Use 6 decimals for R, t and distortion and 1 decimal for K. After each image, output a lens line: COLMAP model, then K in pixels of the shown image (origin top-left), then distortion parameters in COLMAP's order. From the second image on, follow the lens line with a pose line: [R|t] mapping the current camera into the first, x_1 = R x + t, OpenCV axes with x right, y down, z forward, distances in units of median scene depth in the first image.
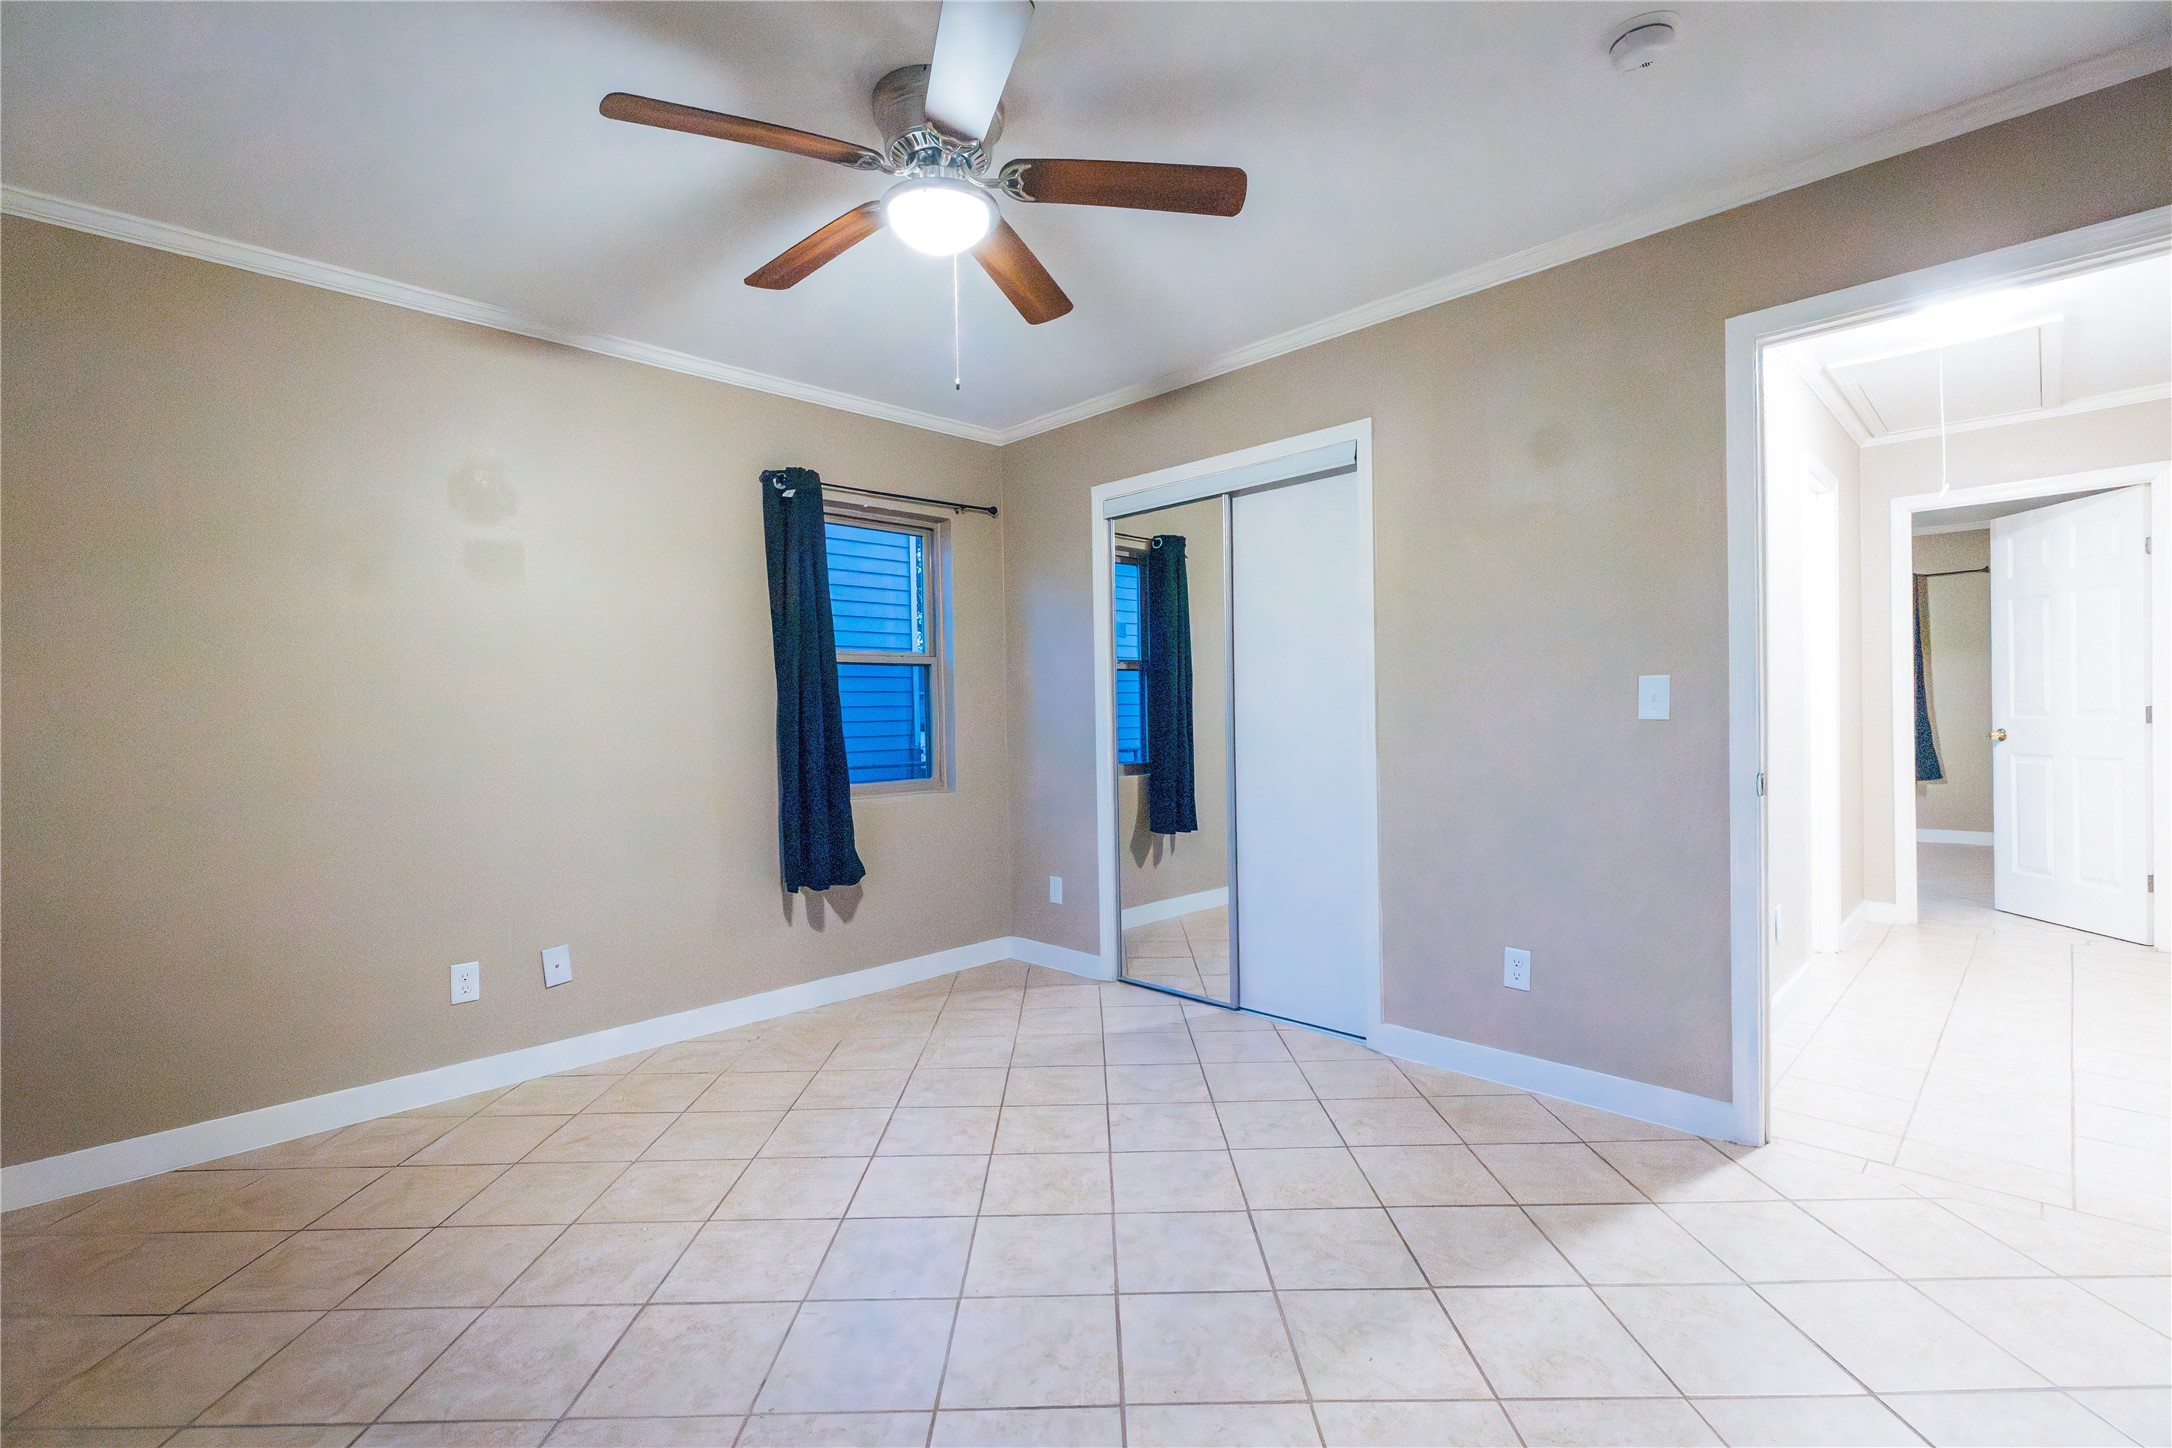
lens RADIAL K [[967.0, 0, 1086.0], [0, 967.0, 724.0], [0, 0, 1]] dist [0.002096, 0.000314]
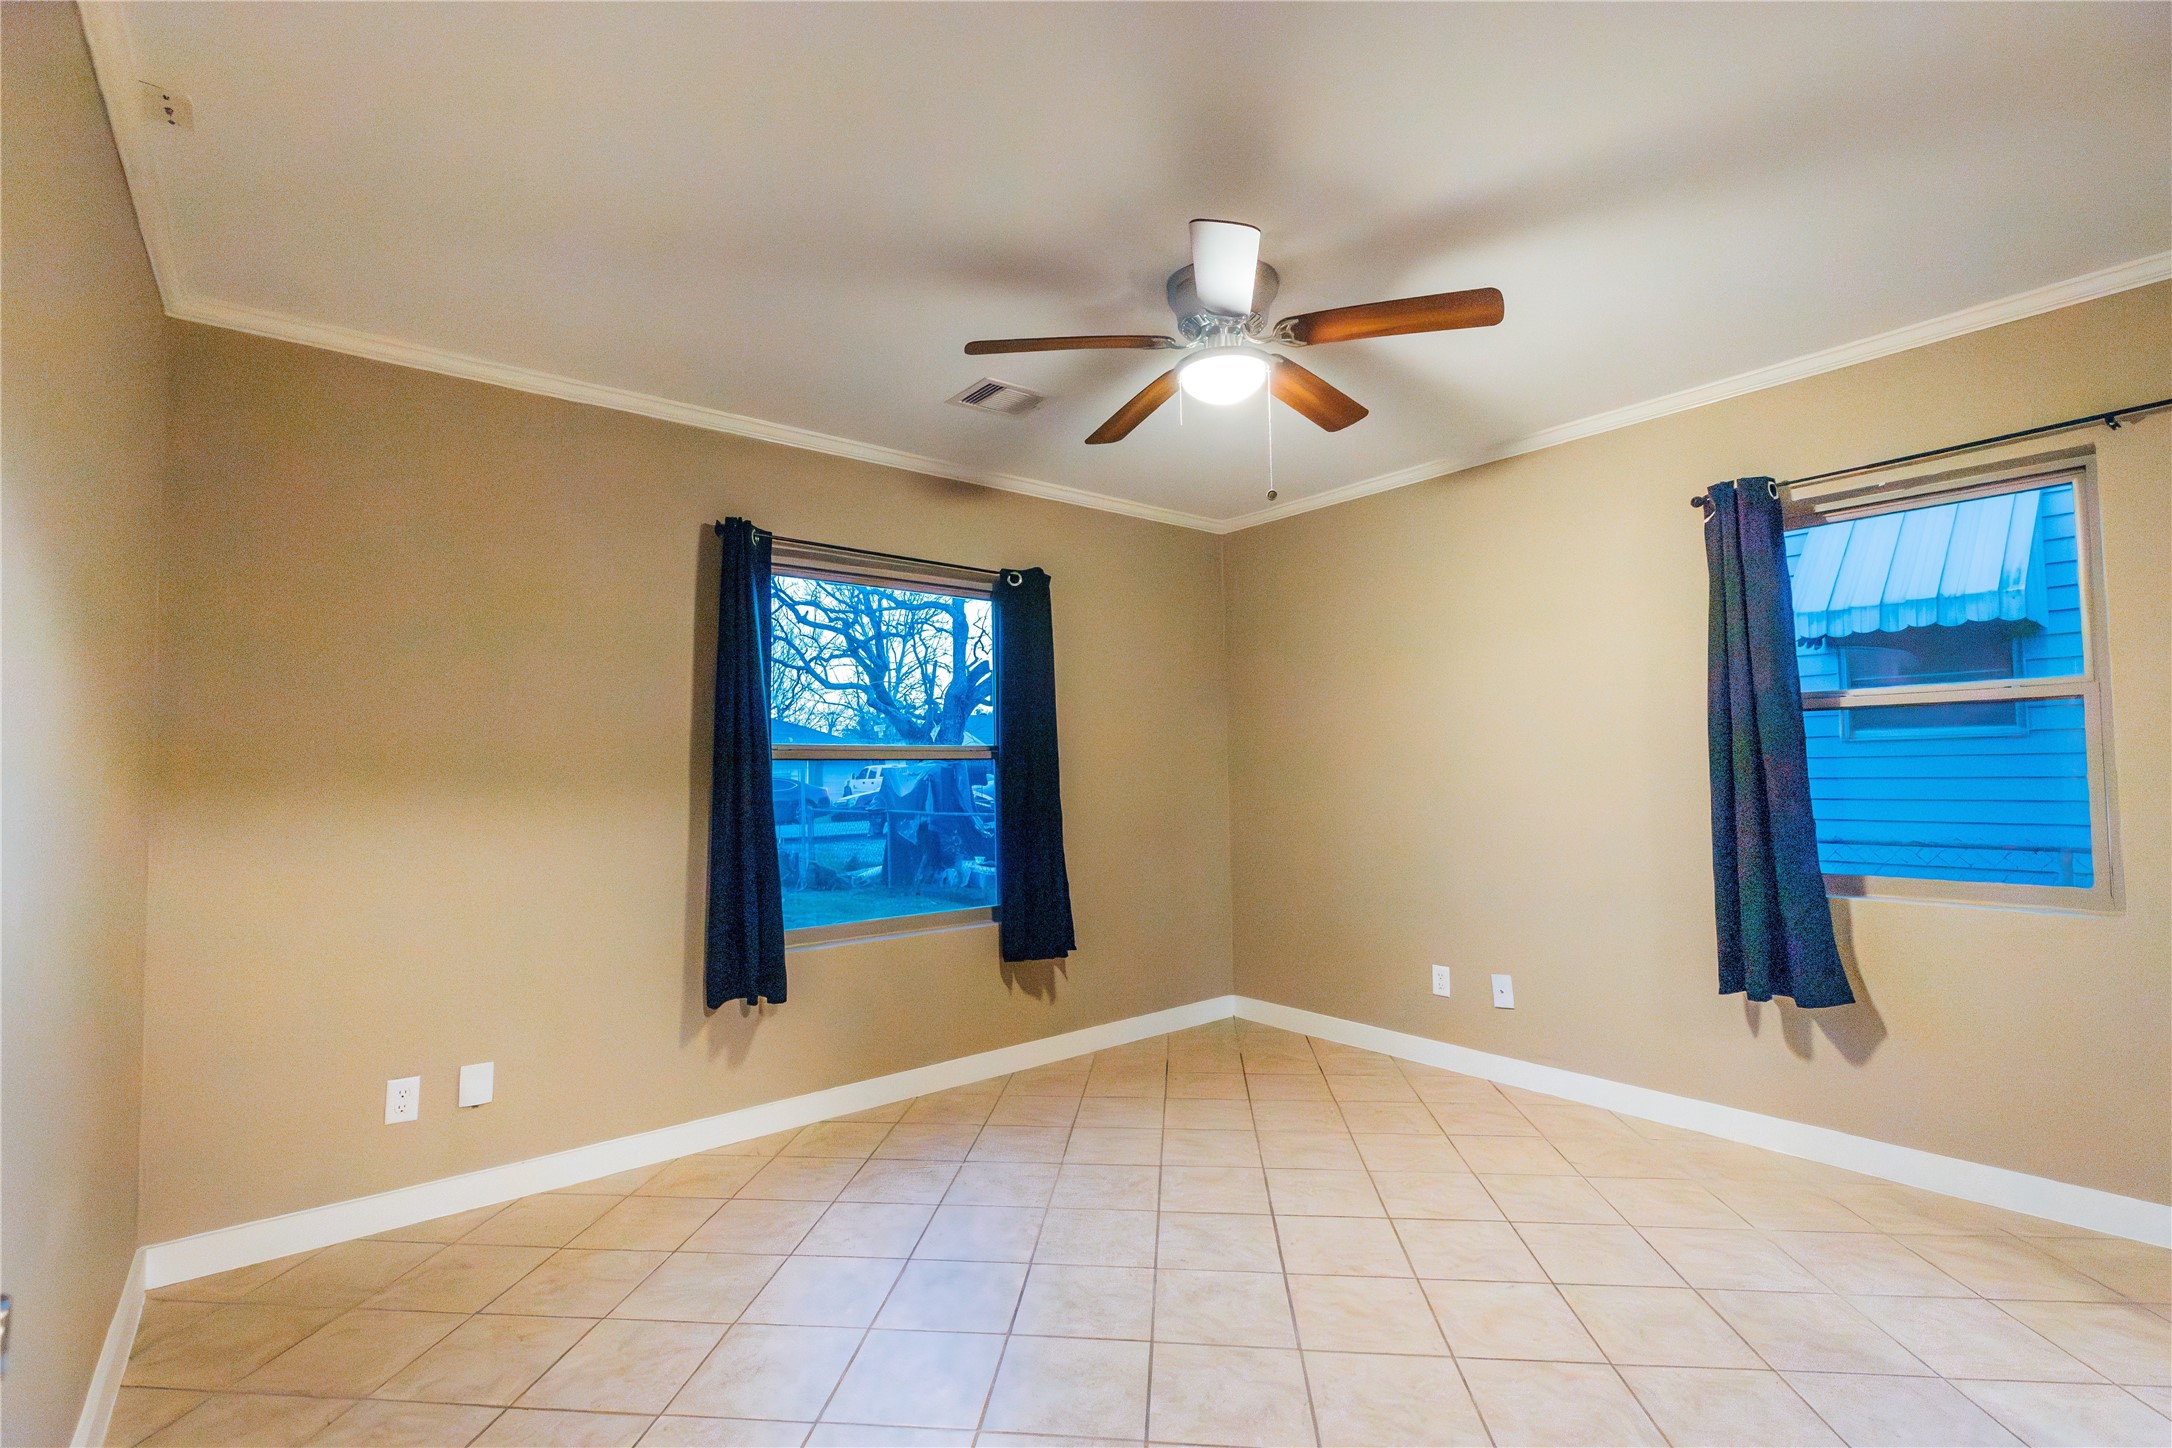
lens RADIAL K [[999.4, 0, 1086.0], [0, 999.4, 724.0], [0, 0, 1]] dist [-0.018826, 0.000446]
pose [[-0.098628, -0.023473, -0.994847, 0.637426], [-0.004755, 0.999721, -0.023116, -0.035079], [0.995113, 0.002451, -0.098713, 0.579790]]
